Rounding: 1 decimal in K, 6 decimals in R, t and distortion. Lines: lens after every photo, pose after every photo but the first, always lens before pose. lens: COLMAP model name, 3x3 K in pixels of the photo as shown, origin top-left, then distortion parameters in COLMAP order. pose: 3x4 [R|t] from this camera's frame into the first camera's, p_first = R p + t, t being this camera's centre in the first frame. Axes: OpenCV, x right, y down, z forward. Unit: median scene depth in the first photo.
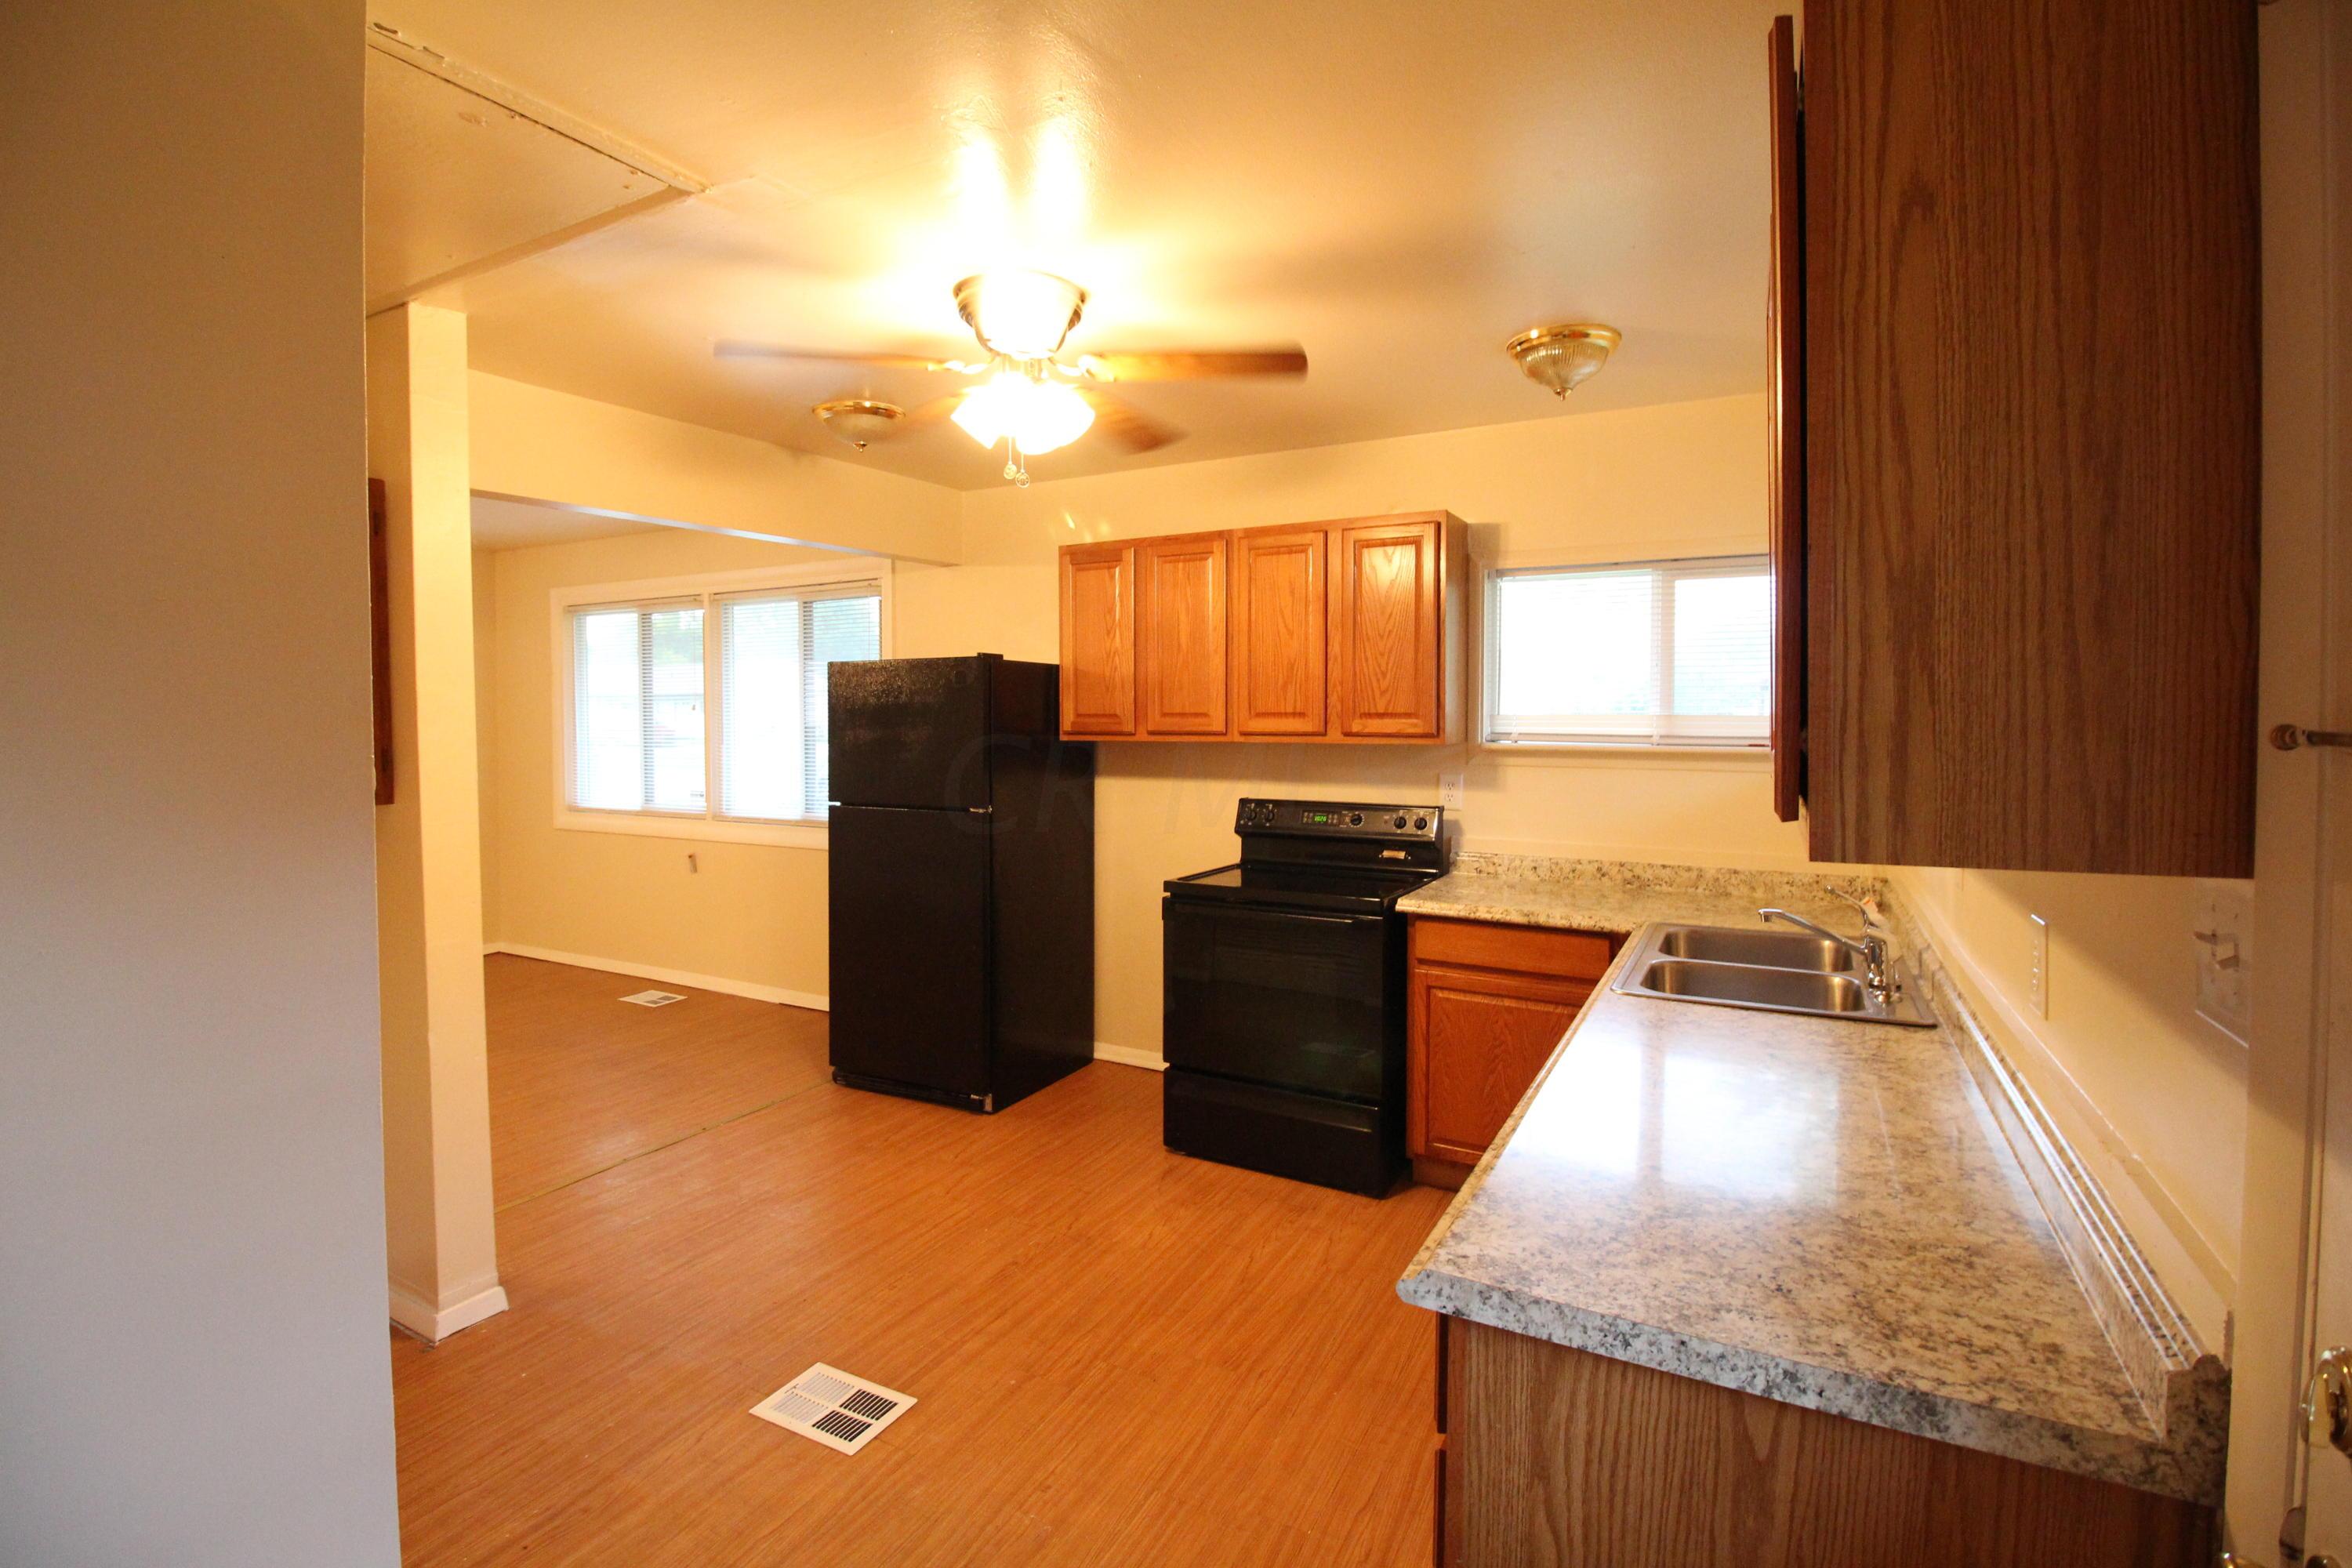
lens RADIAL K [[1092.0, 0, 1188.5], [0, 1092.0, 767.2], [0, 0, 1]] dist [-0.010466, -0.001634]
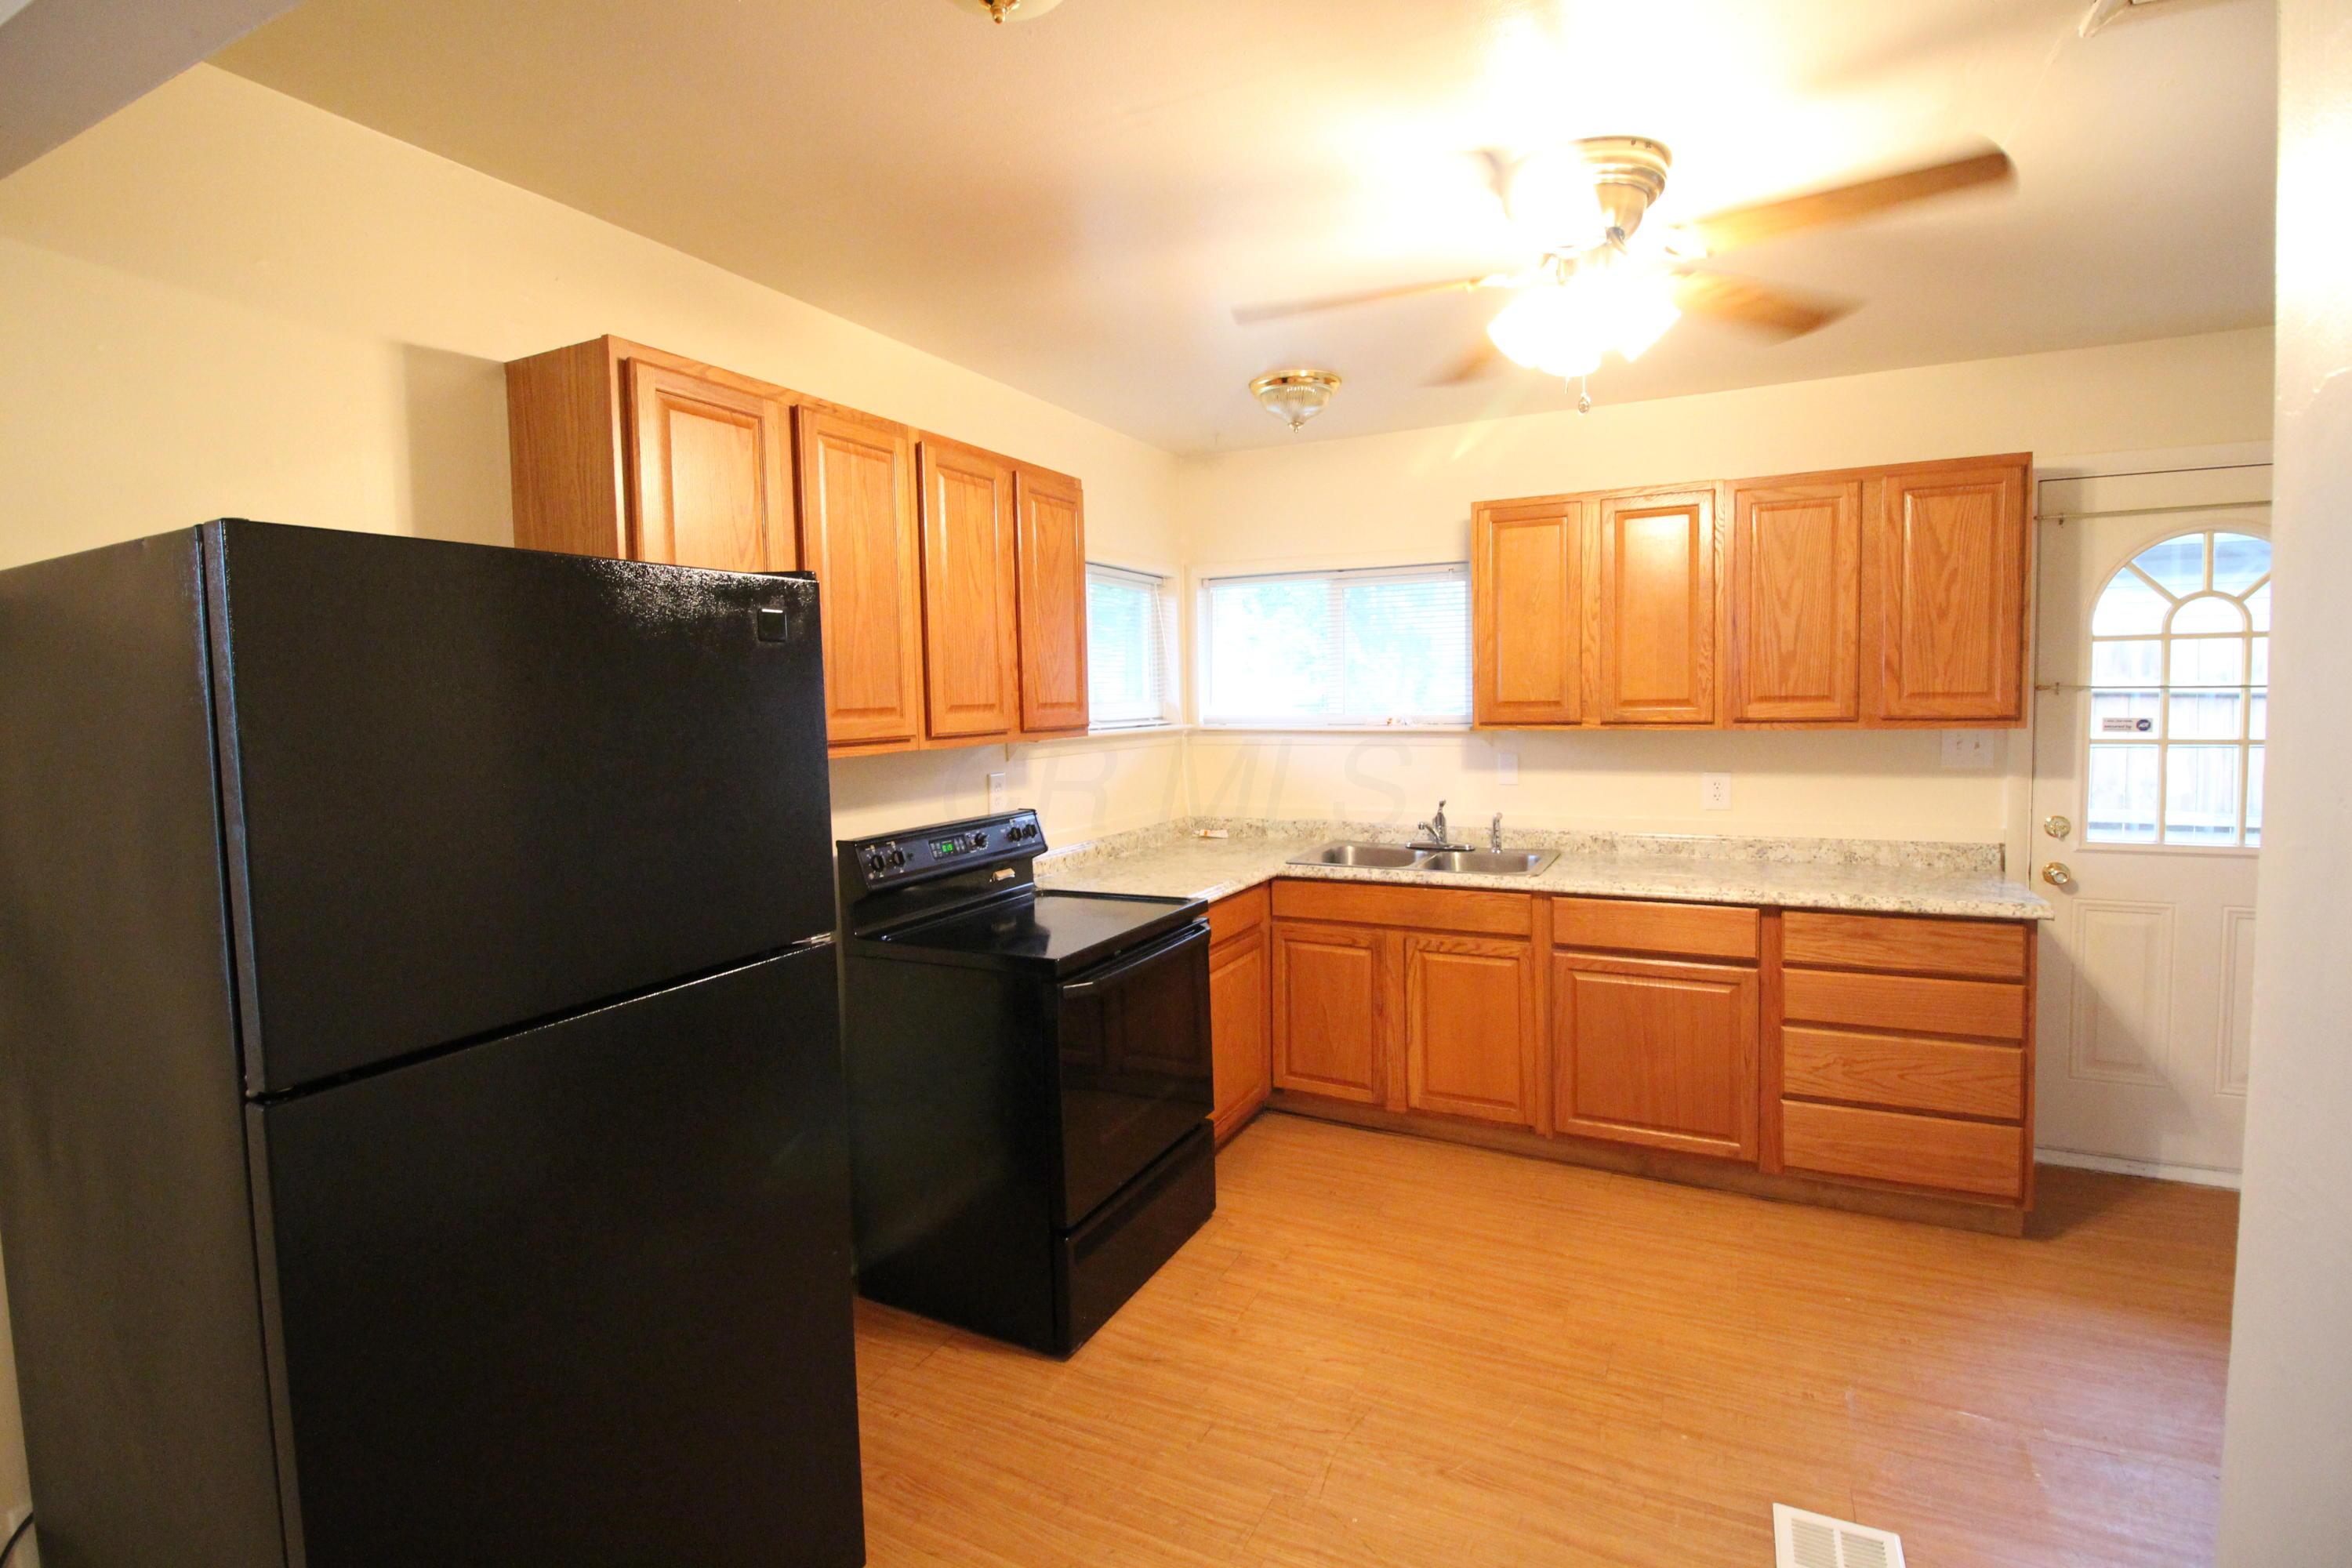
lens RADIAL K [[1092.0, 0, 1179.6], [0, 1092.0, 756.1], [0, 0, 1]] dist [-0.010466, -0.001634]
pose [[-0.035573, -0.055217, 0.997840, -0.638183], [0.065091, 0.996224, 0.057448, -0.048287], [-0.997245, 0.066994, -0.031844, 0.886574]]
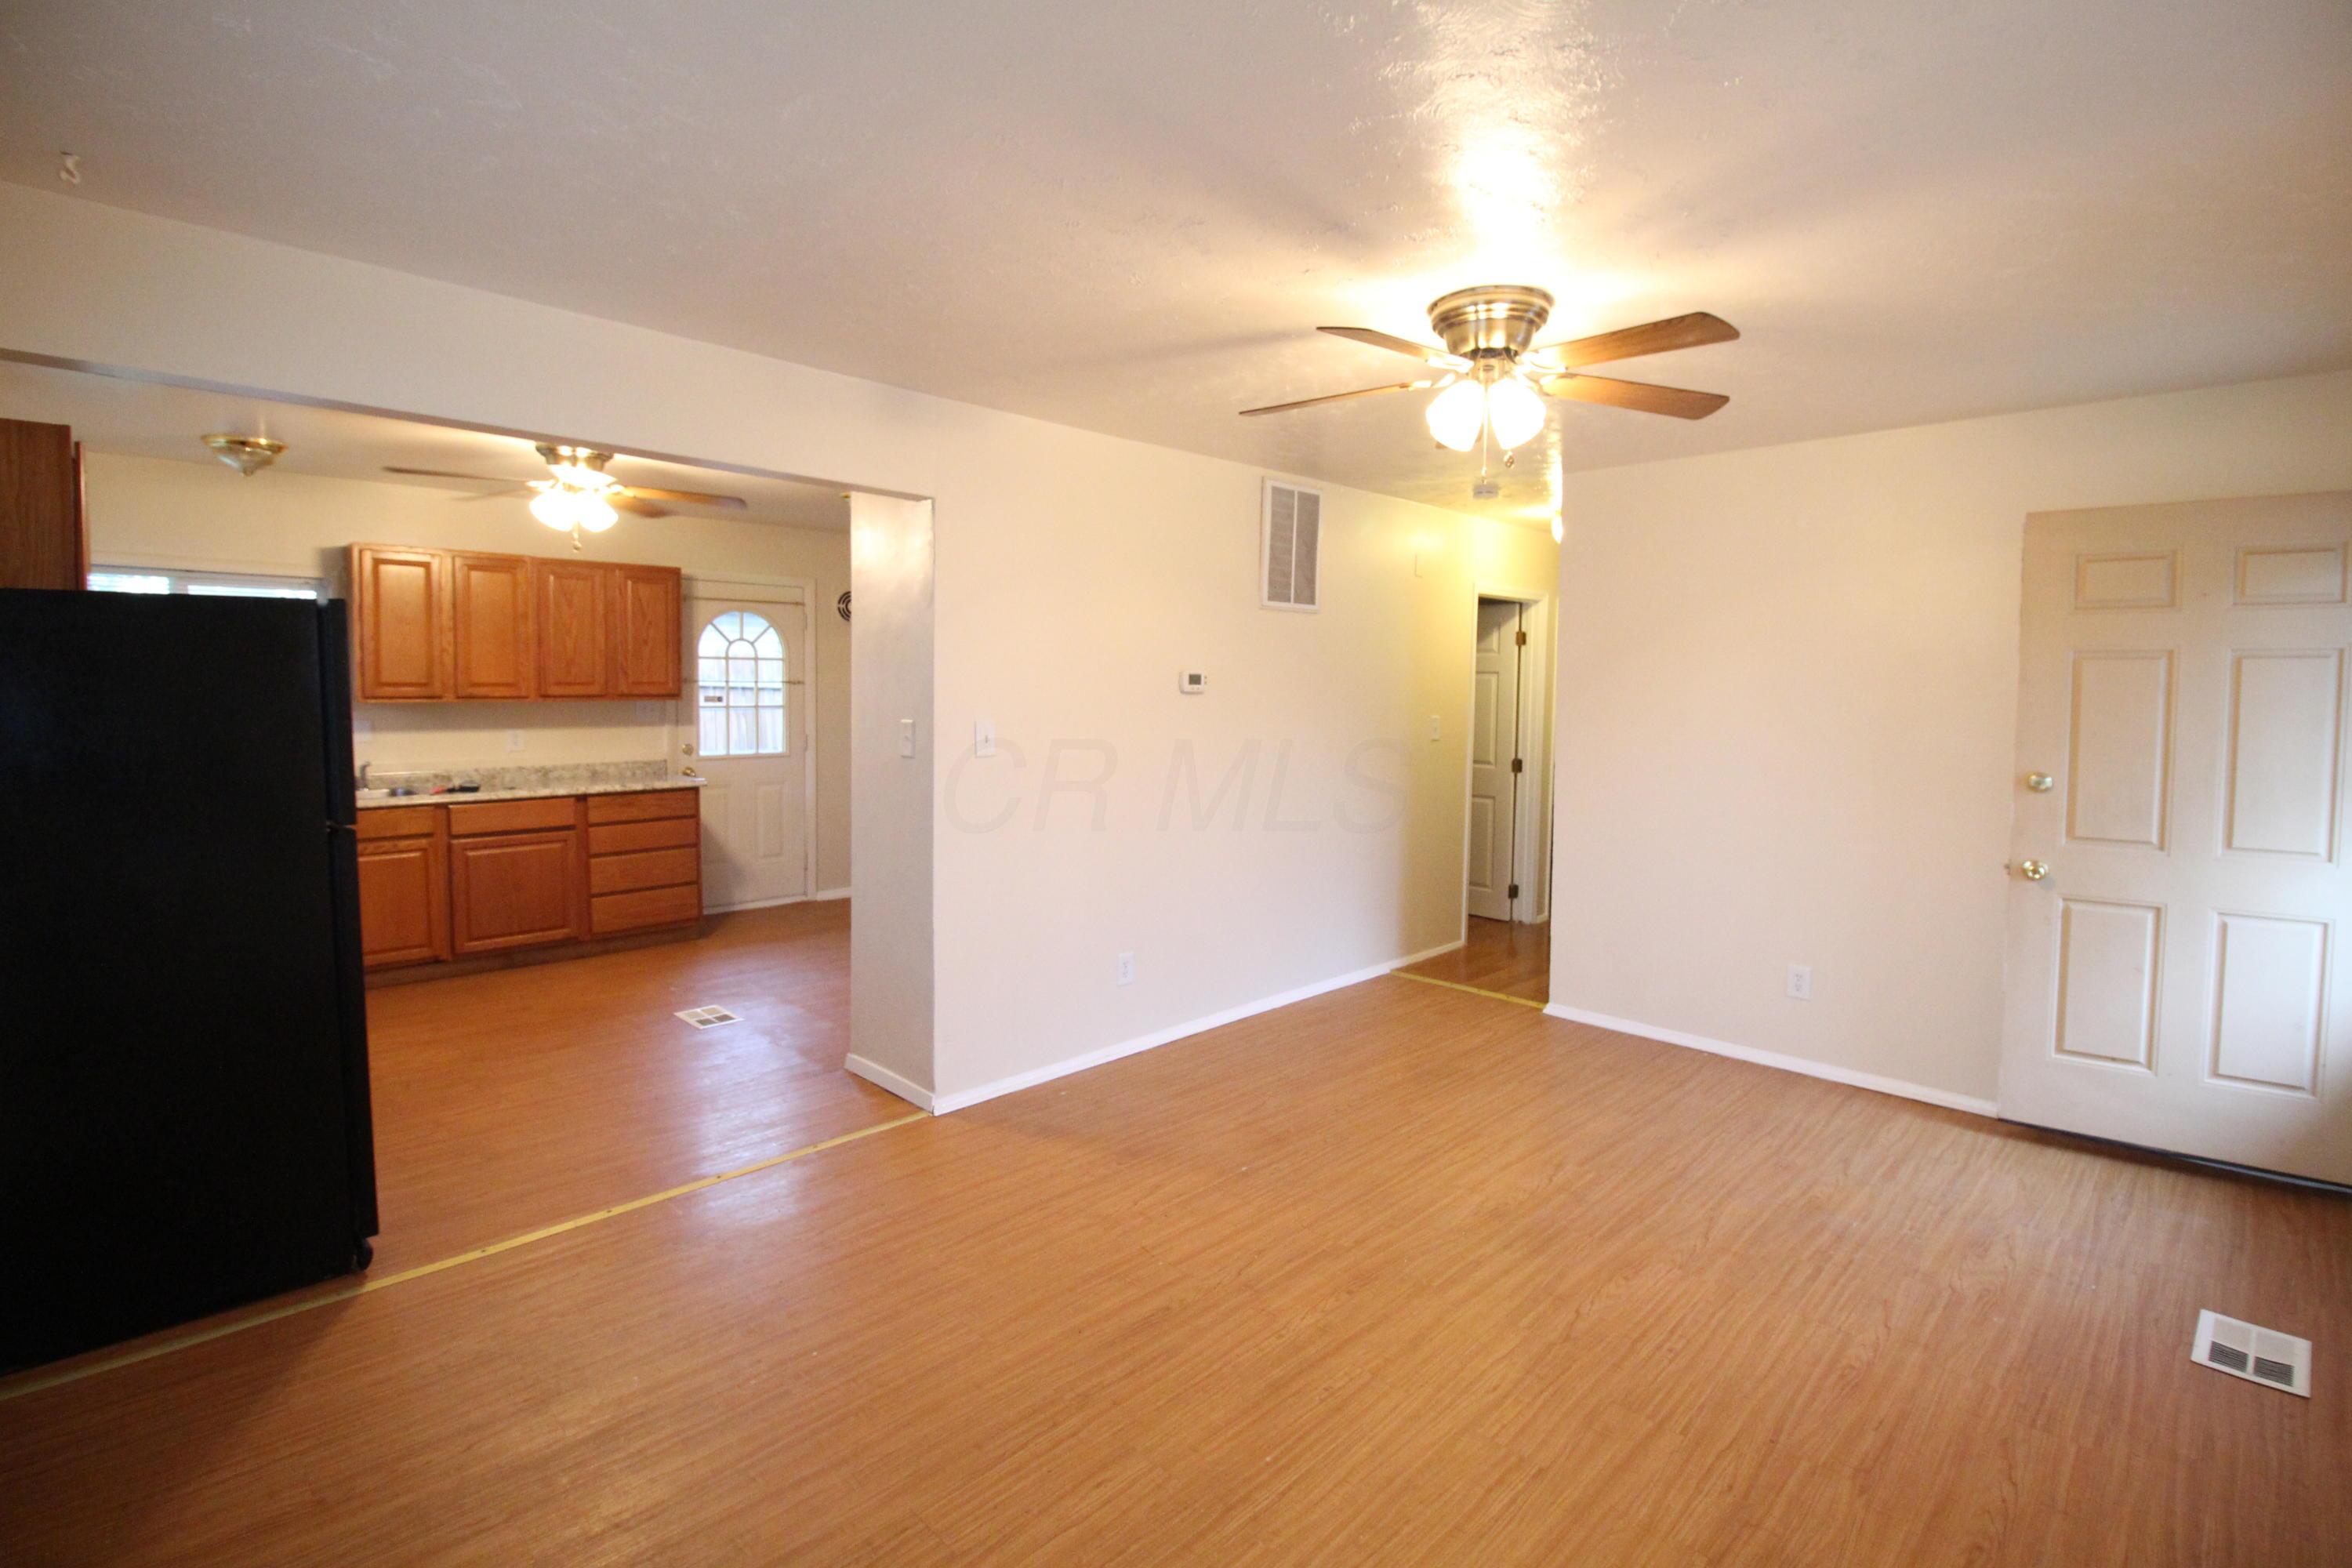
lens RADIAL K [[1092.0, 0, 1203.8], [0, 1092.0, 736.5], [0, 0, 1]] dist [-0.010466, -0.001634]
pose [[-0.962899, -0.027279, 0.268478, -1.072645], [-0.000707, 0.995129, 0.098575, -0.091089], [-0.269859, 0.094728, -0.958229, 1.614946]]
